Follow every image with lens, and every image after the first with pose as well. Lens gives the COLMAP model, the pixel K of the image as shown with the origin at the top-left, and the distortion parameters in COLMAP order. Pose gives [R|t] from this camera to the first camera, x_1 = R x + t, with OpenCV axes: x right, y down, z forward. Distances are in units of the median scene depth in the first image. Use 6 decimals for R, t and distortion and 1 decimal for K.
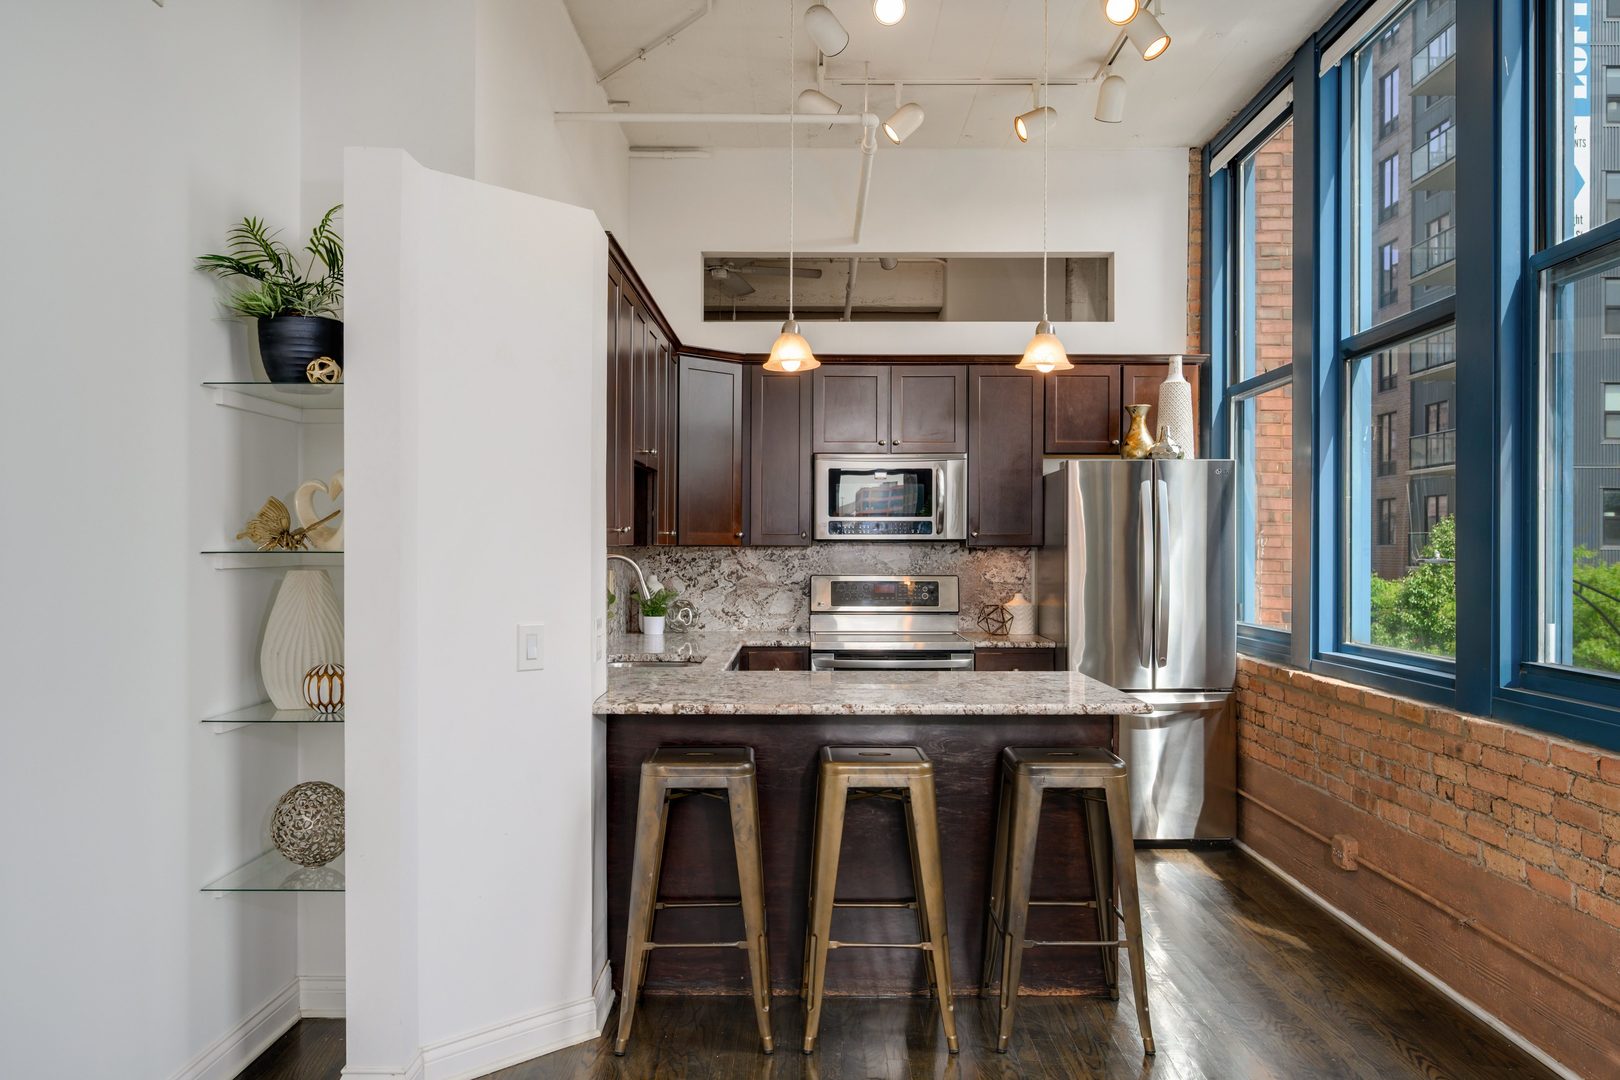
lens RADIAL K [[1231.7, 0, 810.2], [0, 1231.7, 566.1], [0, 0, 1]] dist [-0.003633, 0.000614]
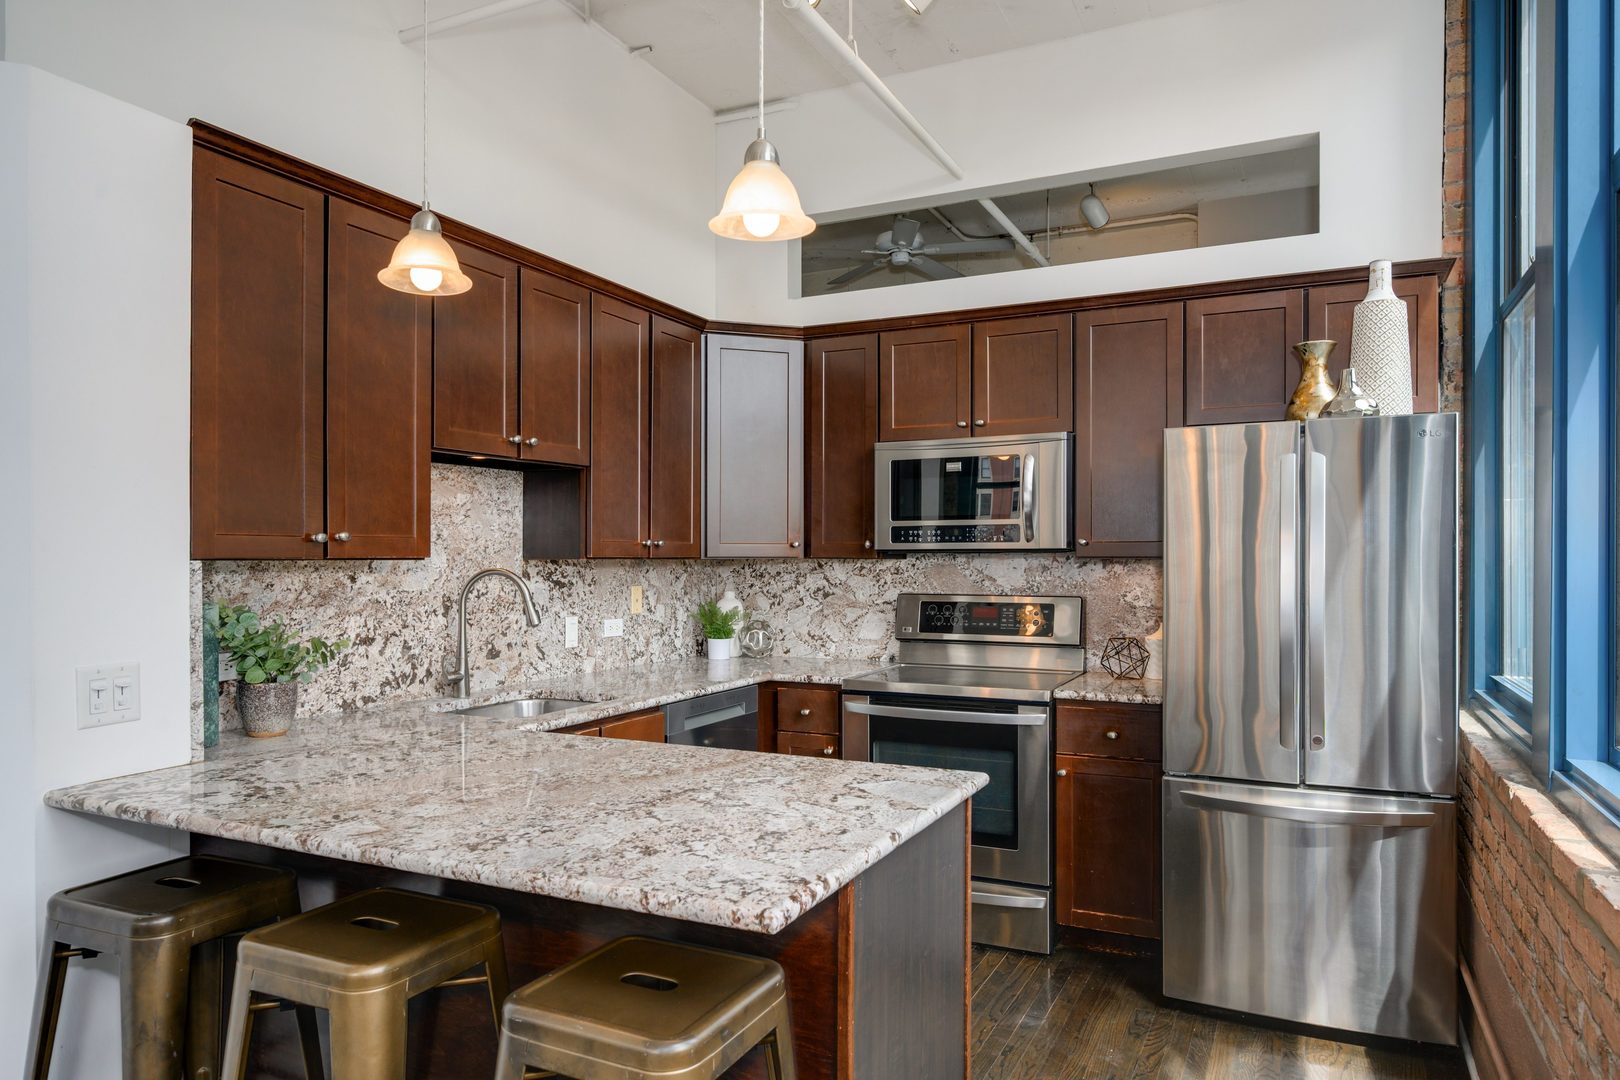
lens RADIAL K [[1030.1, 0, 807.8], [0, 1030.1, 570.2], [0, 0, 1]] dist [0.001549, -0.004631]
pose [[0.901171, 0.003868, -0.433447, 0.246603], [-0.005760, 0.999979, -0.003052, -0.005834], [0.433426, 0.005247, 0.901174, 0.366953]]
